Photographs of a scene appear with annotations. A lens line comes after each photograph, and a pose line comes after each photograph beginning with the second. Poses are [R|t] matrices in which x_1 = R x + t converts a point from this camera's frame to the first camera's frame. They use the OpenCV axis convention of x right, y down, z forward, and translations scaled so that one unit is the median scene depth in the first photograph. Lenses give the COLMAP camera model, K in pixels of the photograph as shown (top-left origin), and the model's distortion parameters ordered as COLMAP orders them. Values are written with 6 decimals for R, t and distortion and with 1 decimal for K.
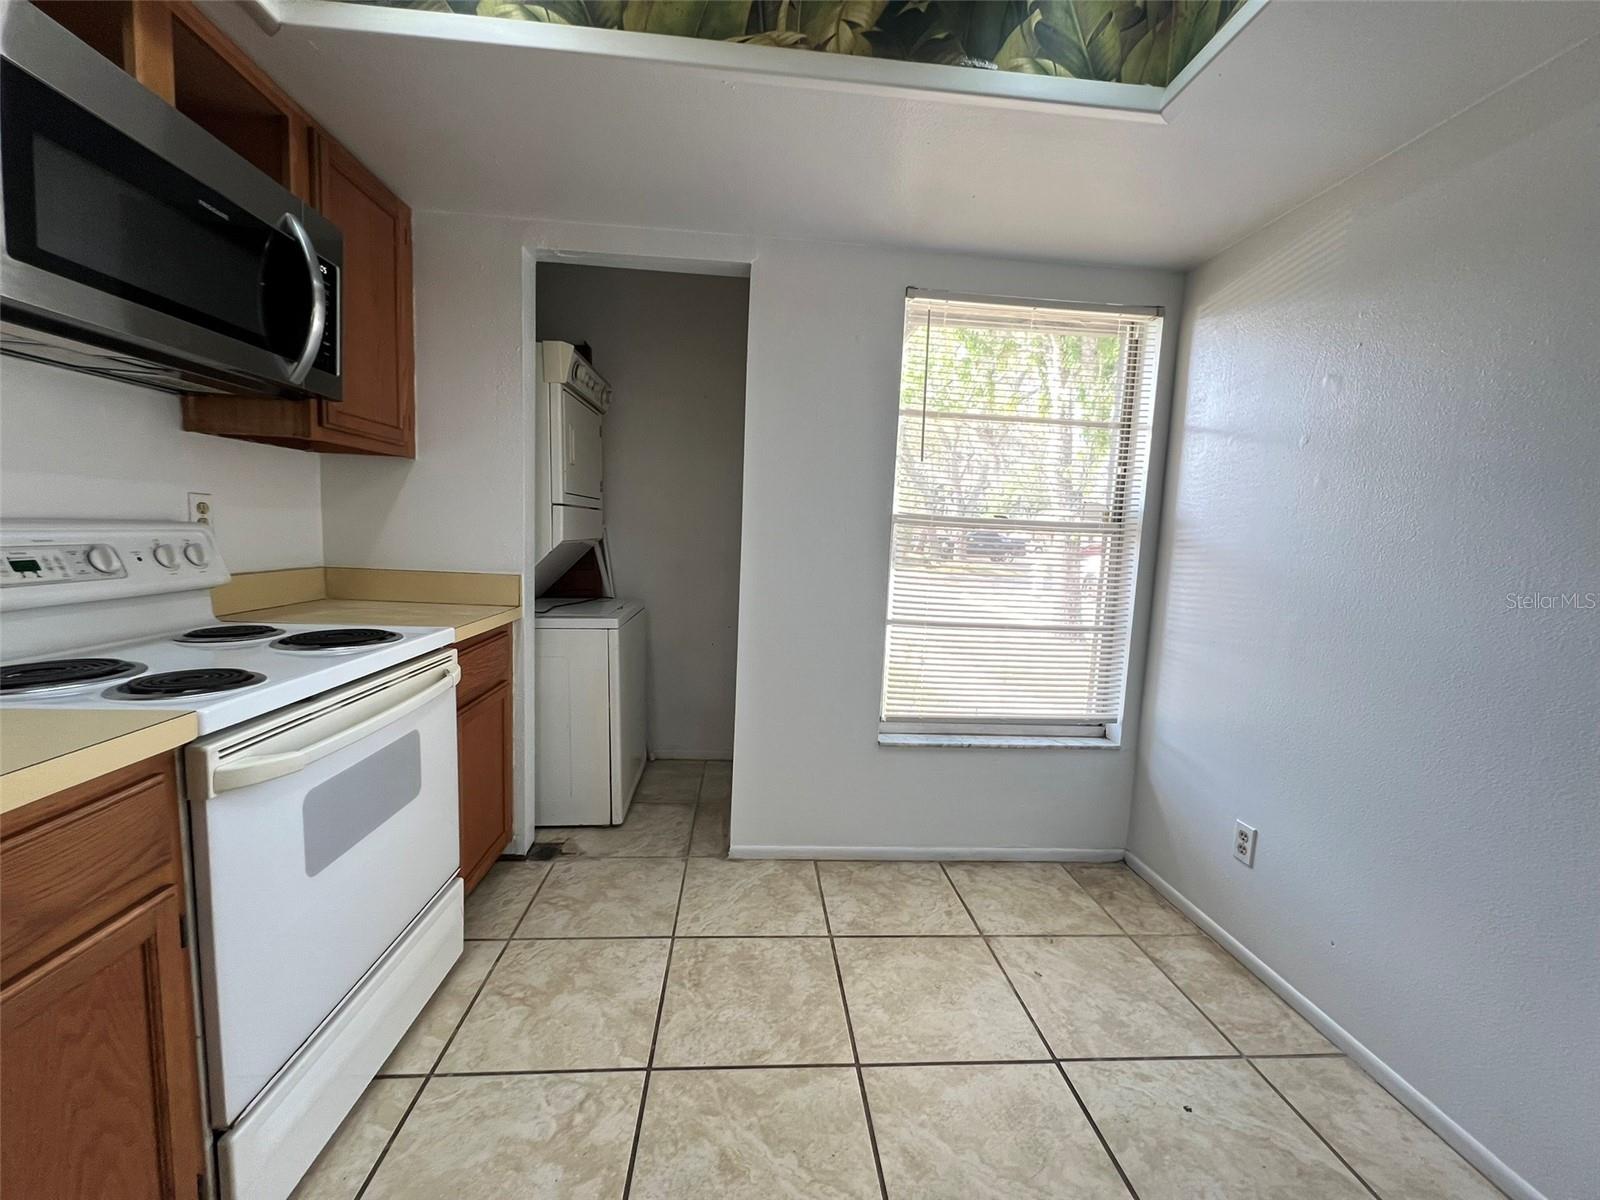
lens RADIAL K [[640.2, 0, 794.2], [0, 640.2, 599.3], [0, 0, 1]] dist [-0.002307, 0.000650]
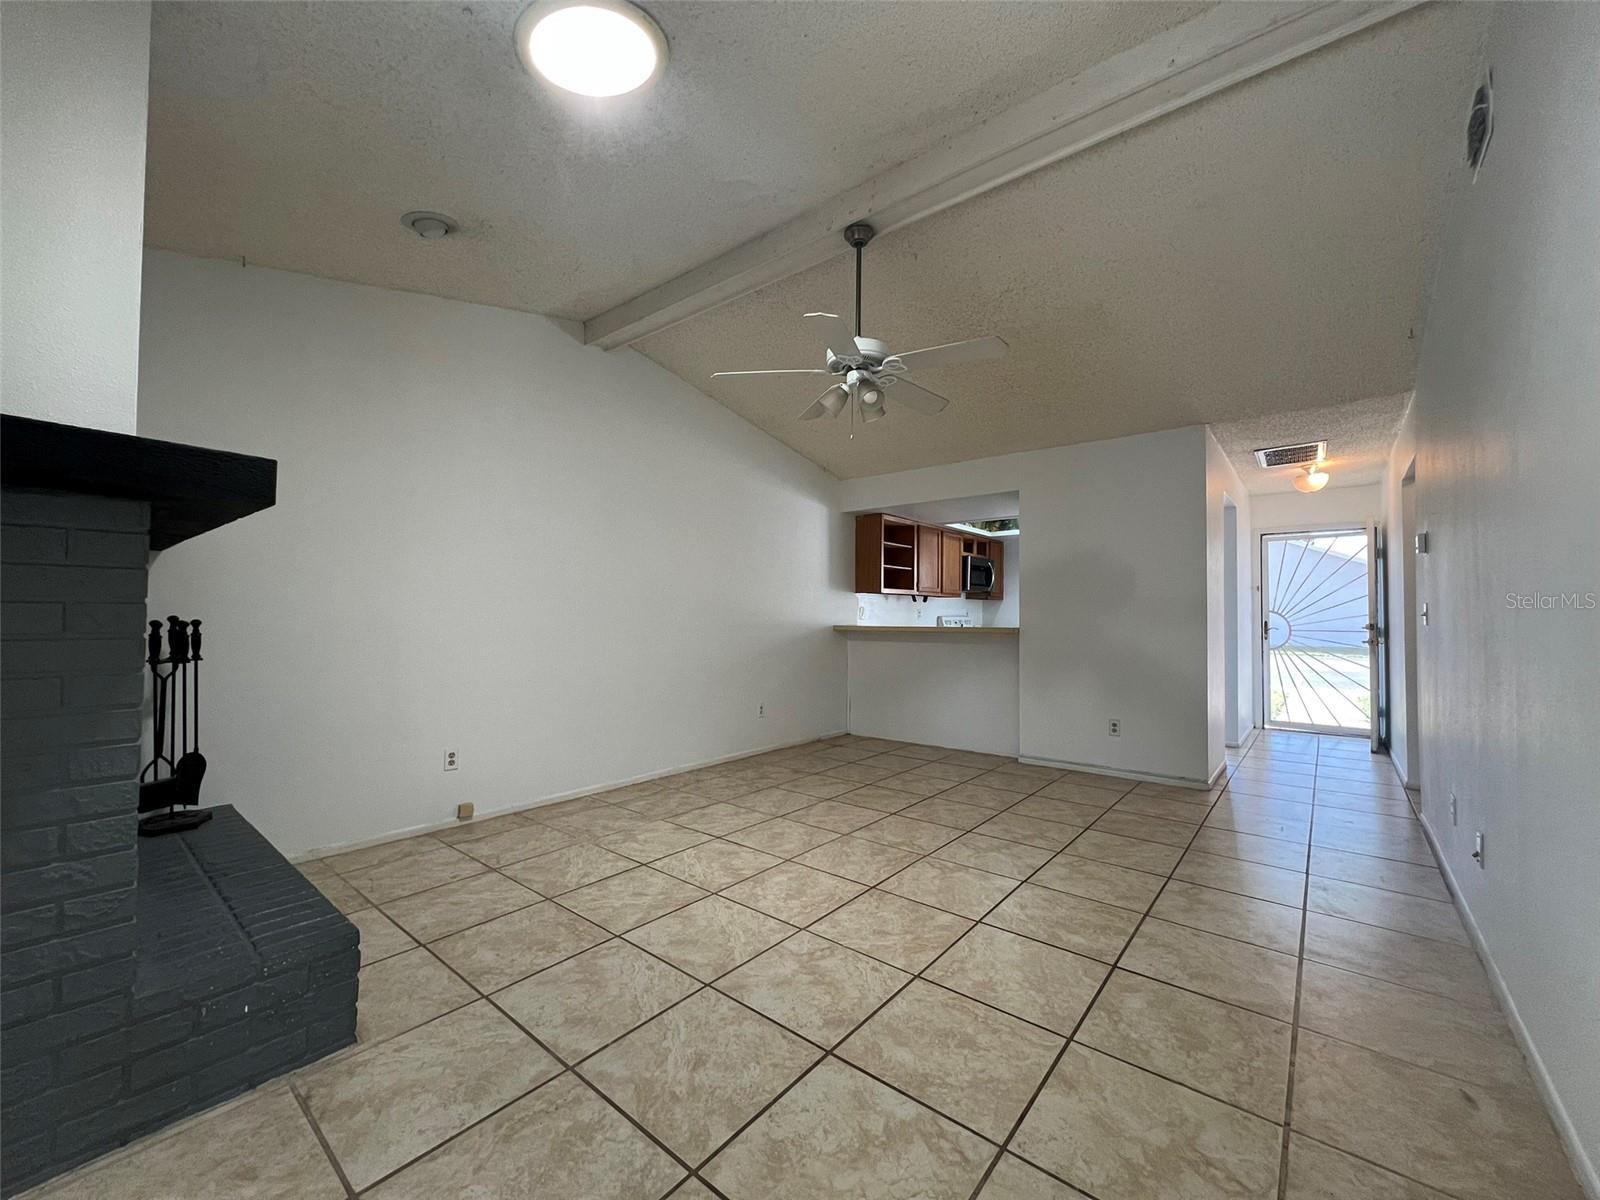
lens RADIAL K [[640.2, 0, 796.1], [0, 640.2, 606.2], [0, 0, 1]] dist [-0.002307, 0.000650]
pose [[0.718549, -0.052139, -0.693519, 1.519090], [-0.047368, 0.991201, -0.123596, 0.458870], [0.693861, 0.121661, 0.709757, -3.328501]]
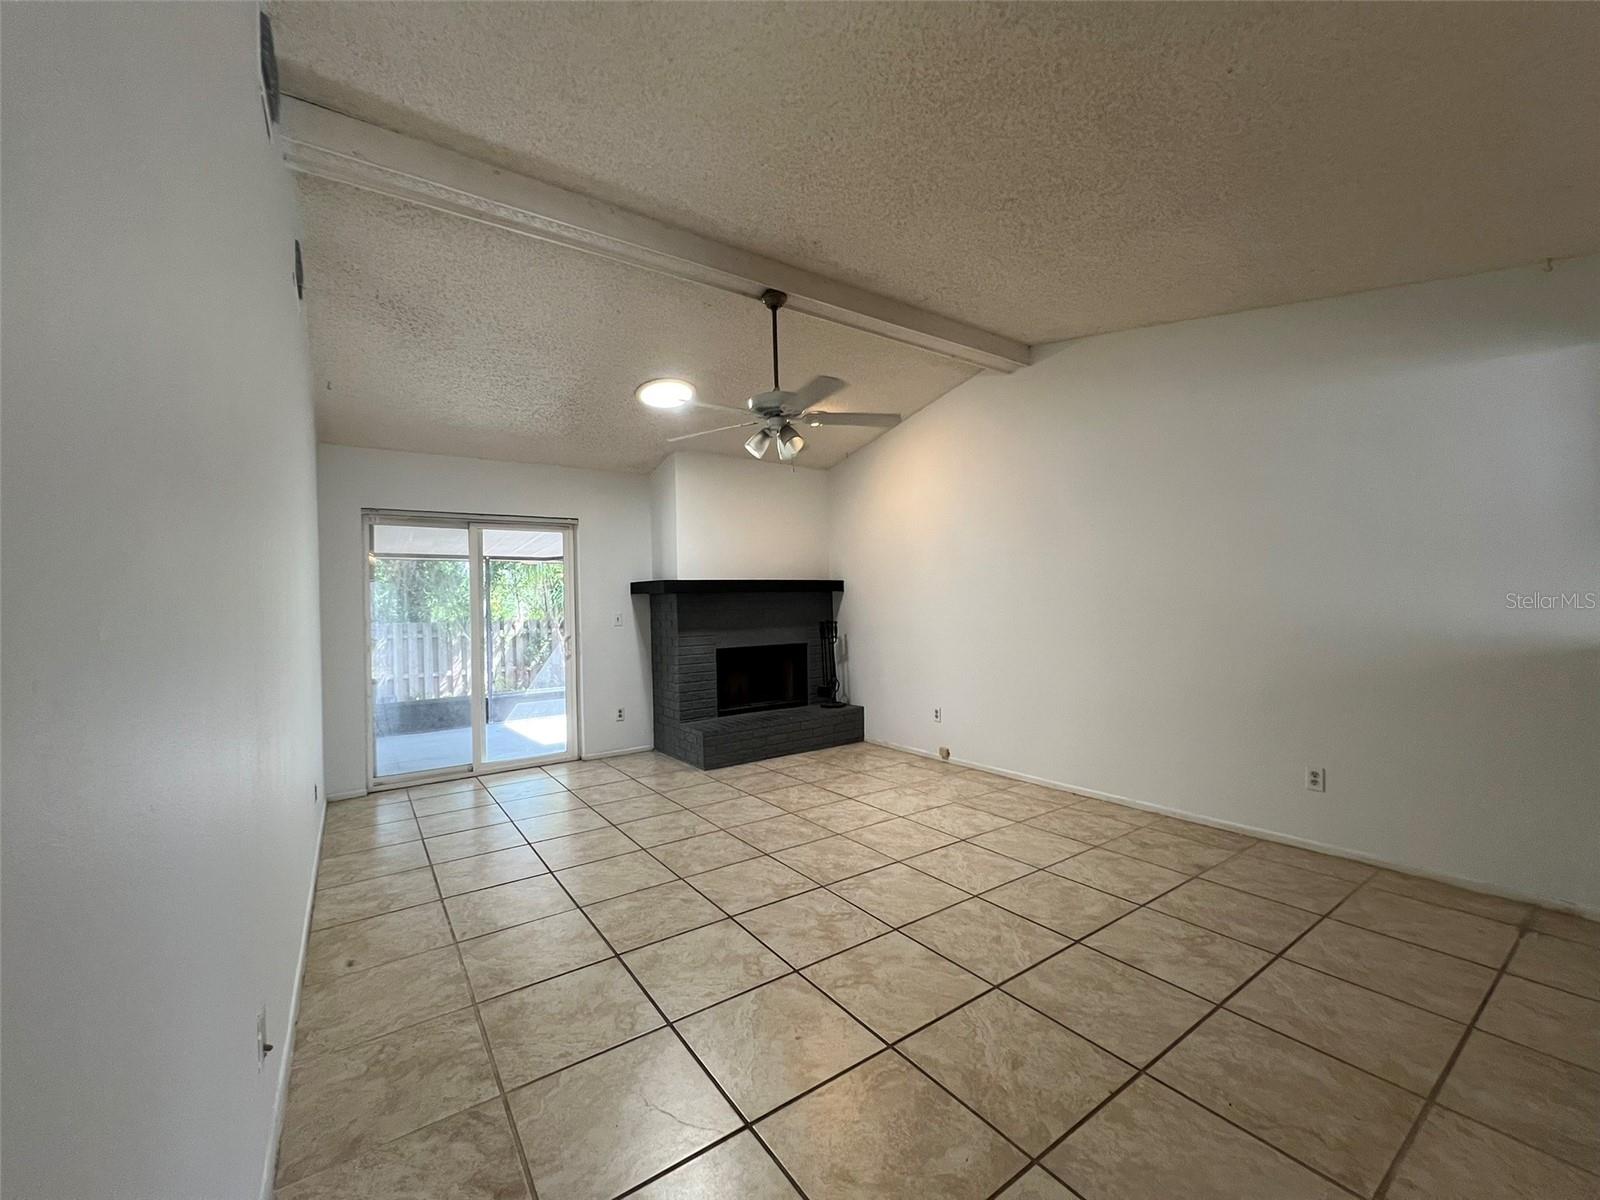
lens RADIAL K [[640.2, 0, 794.8], [0, 640.2, 603.1], [0, 0, 1]] dist [-0.002307, 0.000650]
pose [[-0.862231, -0.029790, -0.505638, 1.436977], [-0.071768, 0.995383, 0.063737, 0.083915], [0.501404, 0.091245, -0.860388, -0.463921]]
